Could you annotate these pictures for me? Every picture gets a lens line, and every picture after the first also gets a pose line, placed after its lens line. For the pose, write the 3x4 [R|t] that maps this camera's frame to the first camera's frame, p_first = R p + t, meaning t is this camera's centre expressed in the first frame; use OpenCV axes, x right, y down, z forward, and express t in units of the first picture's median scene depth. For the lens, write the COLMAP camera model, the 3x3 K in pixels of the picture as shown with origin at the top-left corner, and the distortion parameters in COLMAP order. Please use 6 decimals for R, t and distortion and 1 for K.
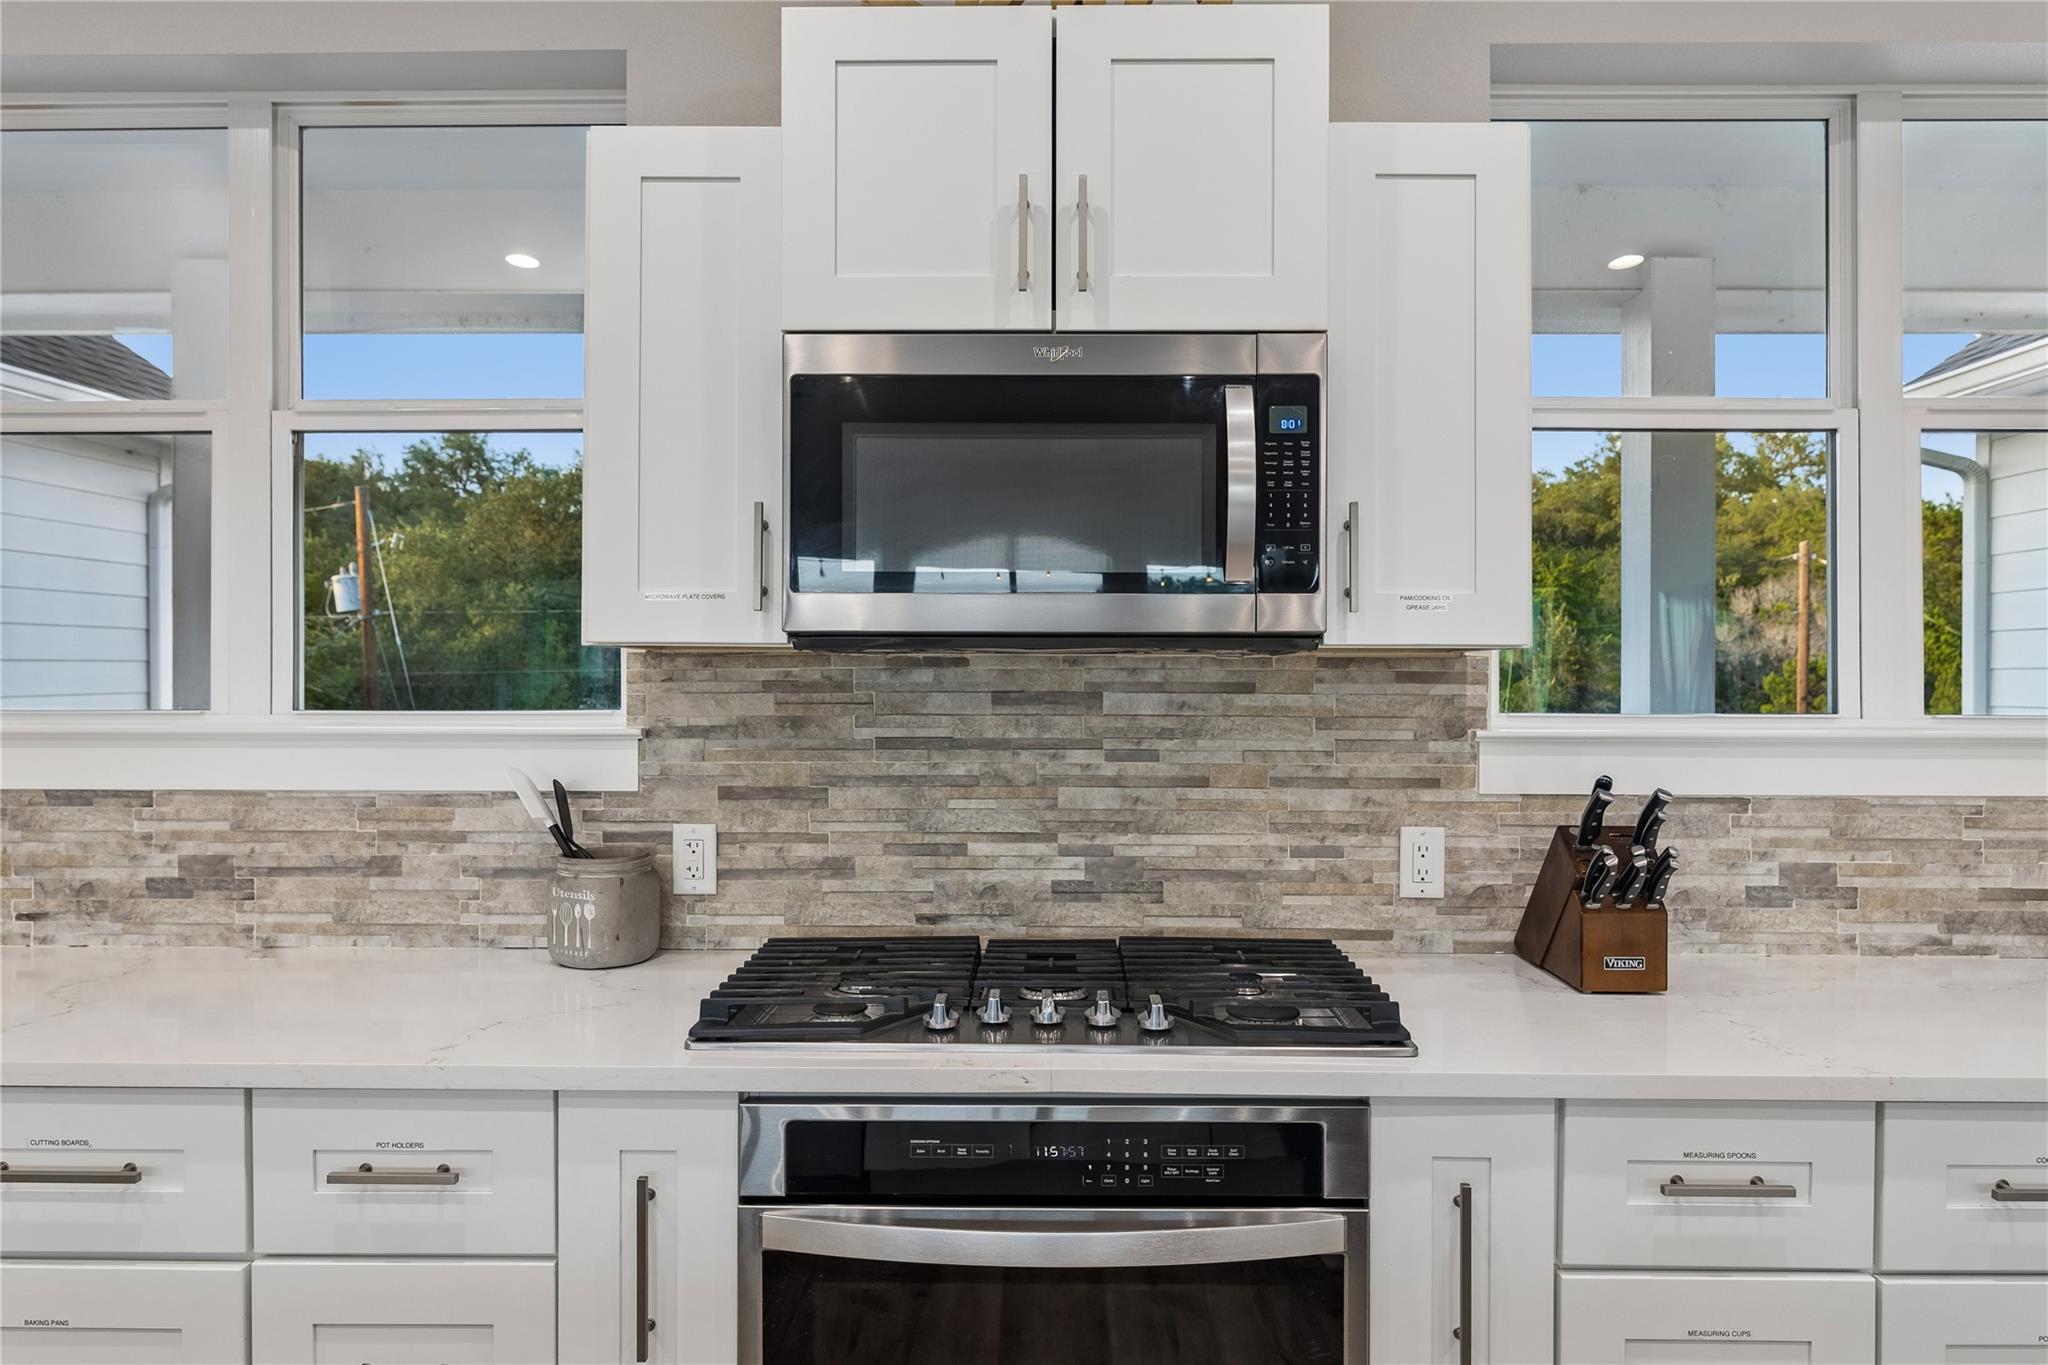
lens RADIAL K [[1365.2, 0, 1032.3], [0, 1365.2, 675.5], [0, 0, 1]] dist [-0.003571, -0.002740]
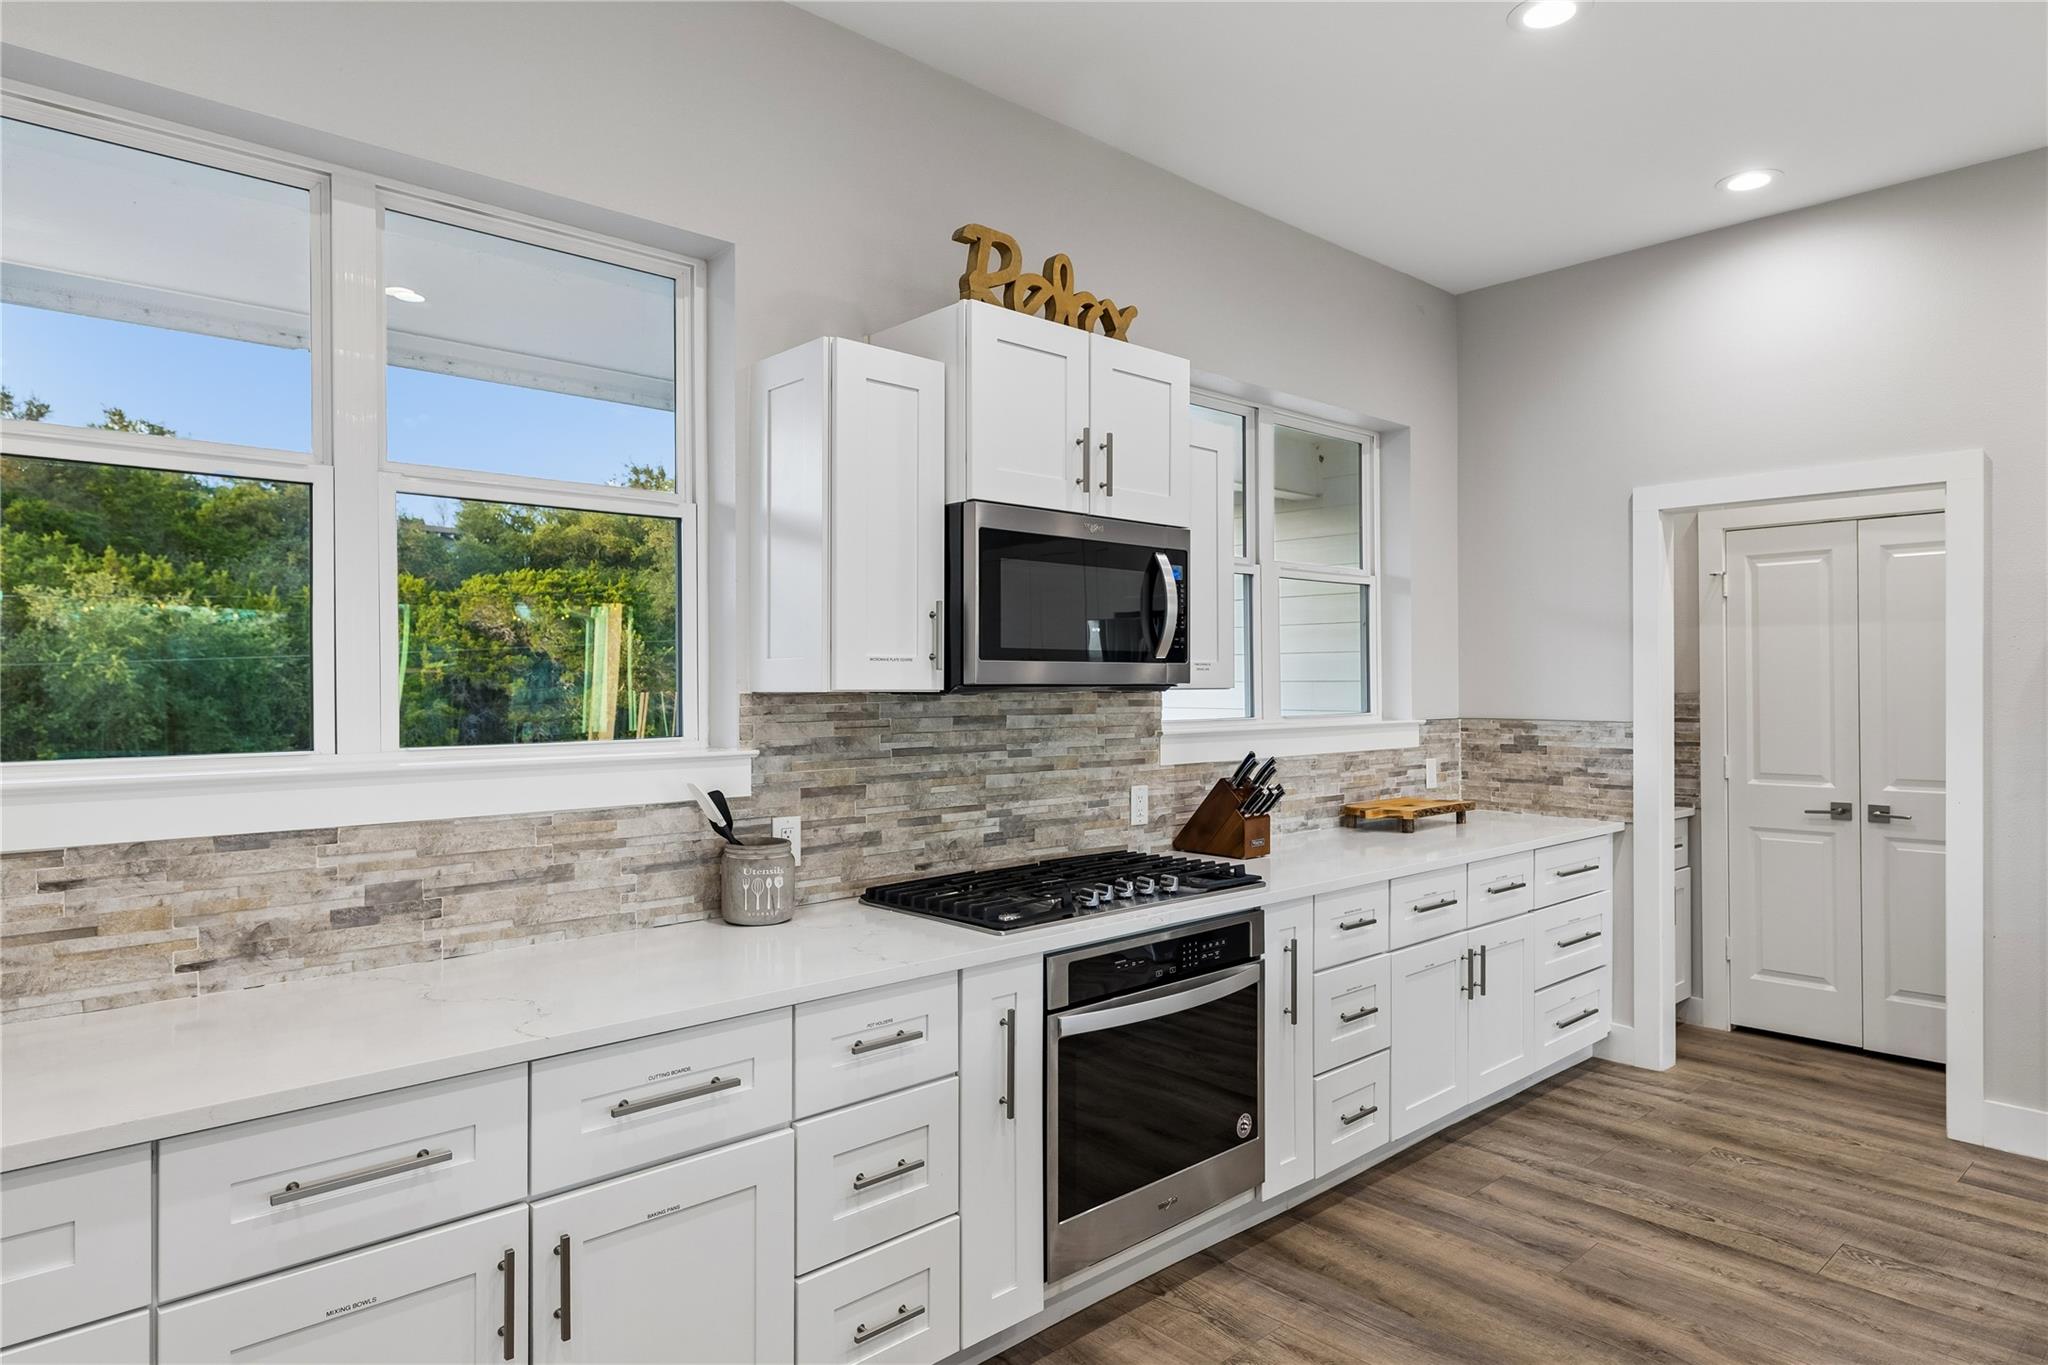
lens RADIAL K [[1196.1, 0, 1027.5], [0, 1196.1, 679.9], [0, 0, 1]] dist [0.008955, -0.004550]
pose [[0.726372, -0.002499, 0.687297, -0.908987], [0.003335, 0.999994, 0.000111, -0.029864], [-0.687293, 0.002211, 0.726377, -0.051880]]
